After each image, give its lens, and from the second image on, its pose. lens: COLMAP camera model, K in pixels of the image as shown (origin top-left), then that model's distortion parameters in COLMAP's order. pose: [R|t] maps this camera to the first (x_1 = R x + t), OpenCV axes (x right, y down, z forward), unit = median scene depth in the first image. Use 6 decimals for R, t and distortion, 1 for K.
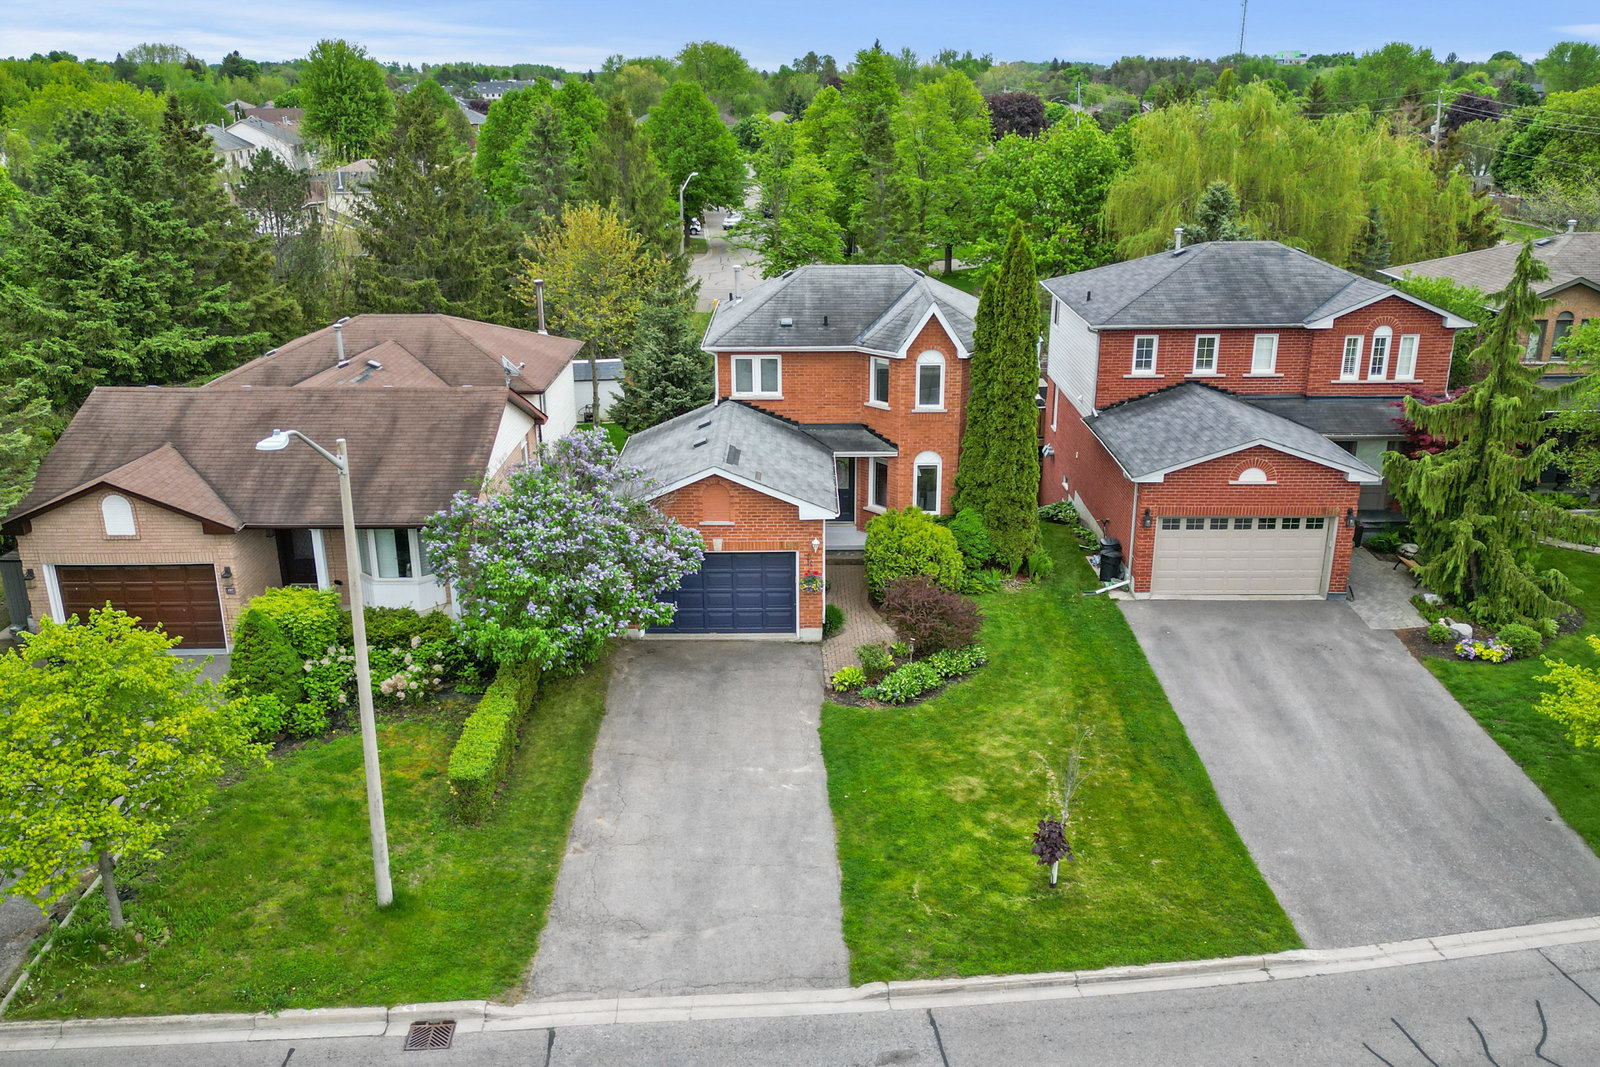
lens RADIAL K [[1318.2, 0, 800.0], [0, 1318.2, 533.5], [0, 0, 1]] dist [0.079469, -0.131065]
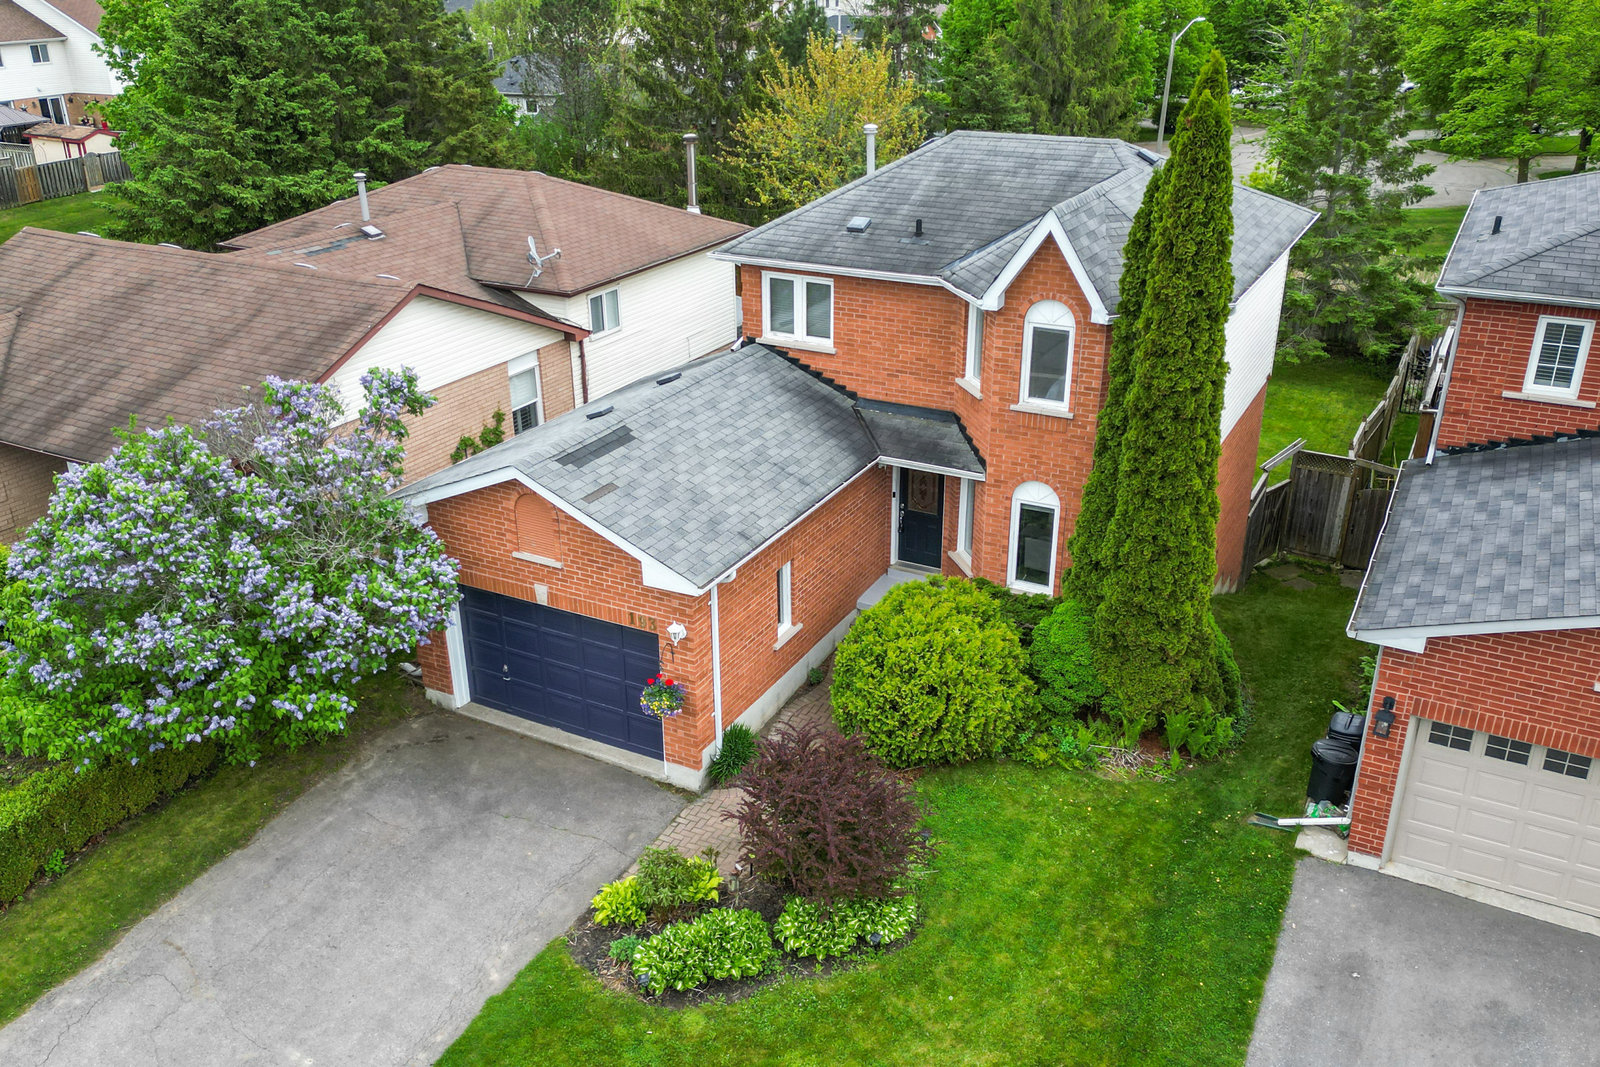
lens RADIAL K [[1318.2, 0, 800.0], [0, 1318.2, 533.5], [0, 0, 1]] dist [0.079469, -0.131065]
pose [[0.885432, 0.189916, -0.424197, 0.250791], [-0.151644, 0.980804, 0.122583, -0.095145], [0.439335, -0.044212, 0.897235, 0.461976]]
